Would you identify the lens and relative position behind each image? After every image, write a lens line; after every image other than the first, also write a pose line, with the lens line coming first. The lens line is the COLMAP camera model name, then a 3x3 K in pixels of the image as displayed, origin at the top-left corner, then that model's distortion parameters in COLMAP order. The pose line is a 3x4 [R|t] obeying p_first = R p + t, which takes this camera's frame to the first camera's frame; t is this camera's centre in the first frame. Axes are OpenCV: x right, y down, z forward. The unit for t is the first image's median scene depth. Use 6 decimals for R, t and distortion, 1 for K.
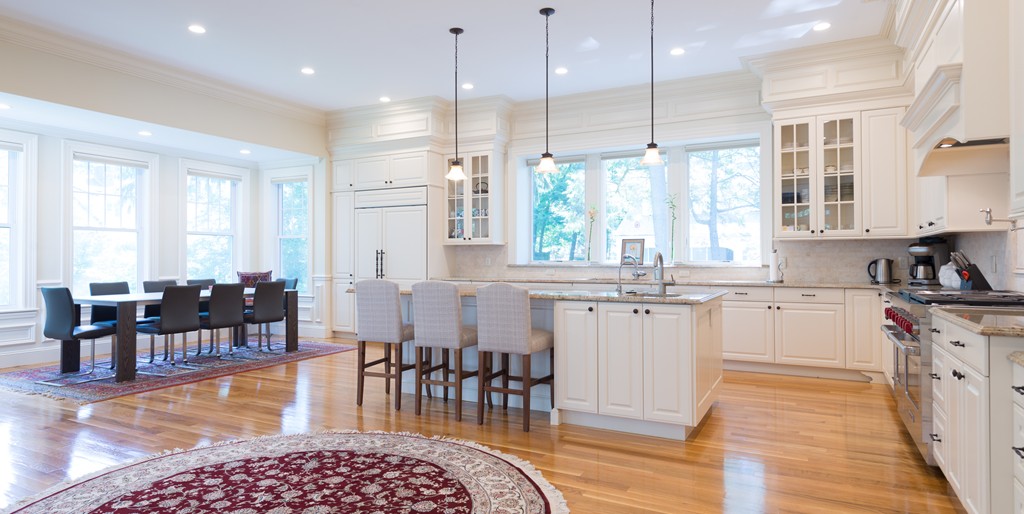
lens RADIAL K [[576.5, 0, 504.0], [0, 576.5, 257.5], [0, 0, 1]] dist [0.017298, -0.000252]
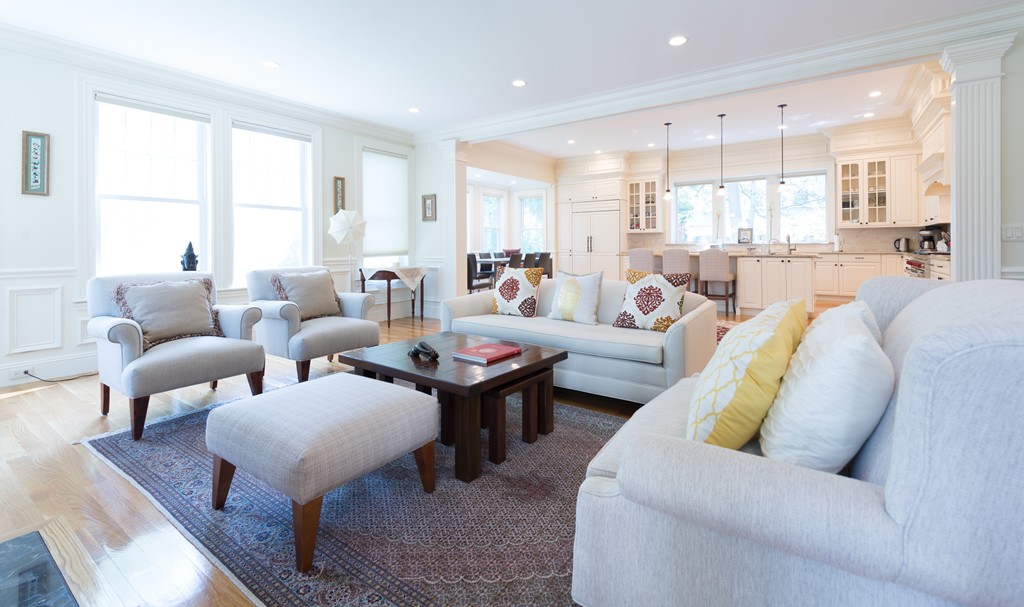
lens RADIAL K [[442.1, 0, 521.0], [0, 442.1, 247.7], [0, 0, 1]] dist [0.002358, 0.000244]
pose [[0.992438, -0.004854, -0.122651, -0.382078], [0.005818, 0.999955, 0.007507, 0.016057], [0.122609, -0.008164, 0.992421, -0.545840]]
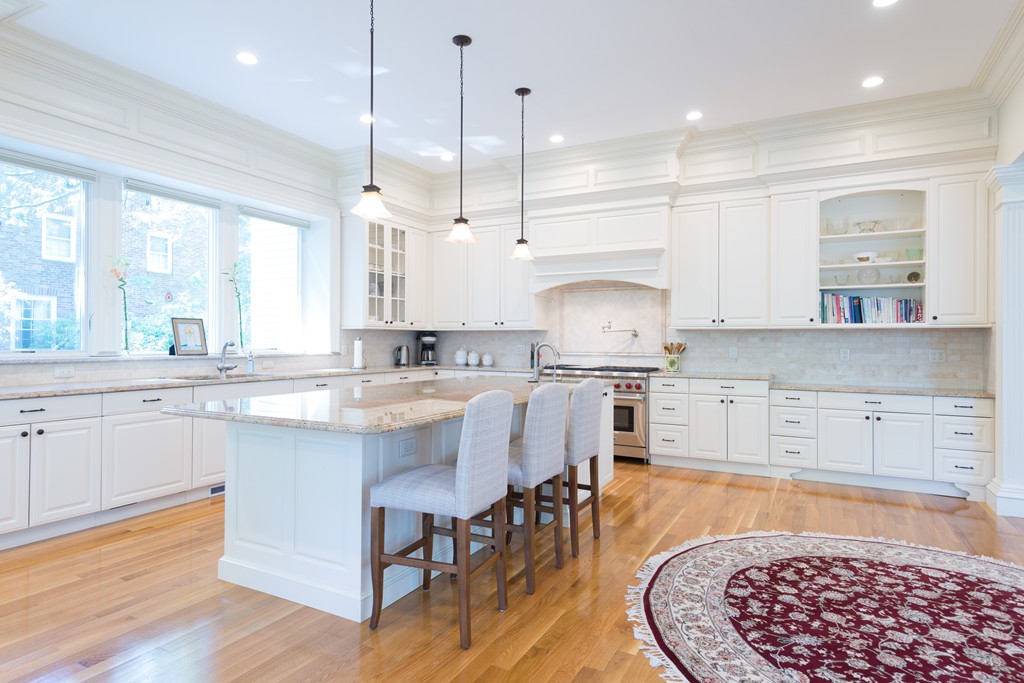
lens RADIAL K [[573.4, 0, 509.4], [0, 573.4, 340.9], [0, 0, 1]] dist [0.019523, -0.002599]
pose [[0.014616, 0.002964, 0.999889, -0.632737], [-0.007259, 0.999970, -0.002858, -0.007444], [-0.999867, -0.007217, 0.014637, 0.808109]]
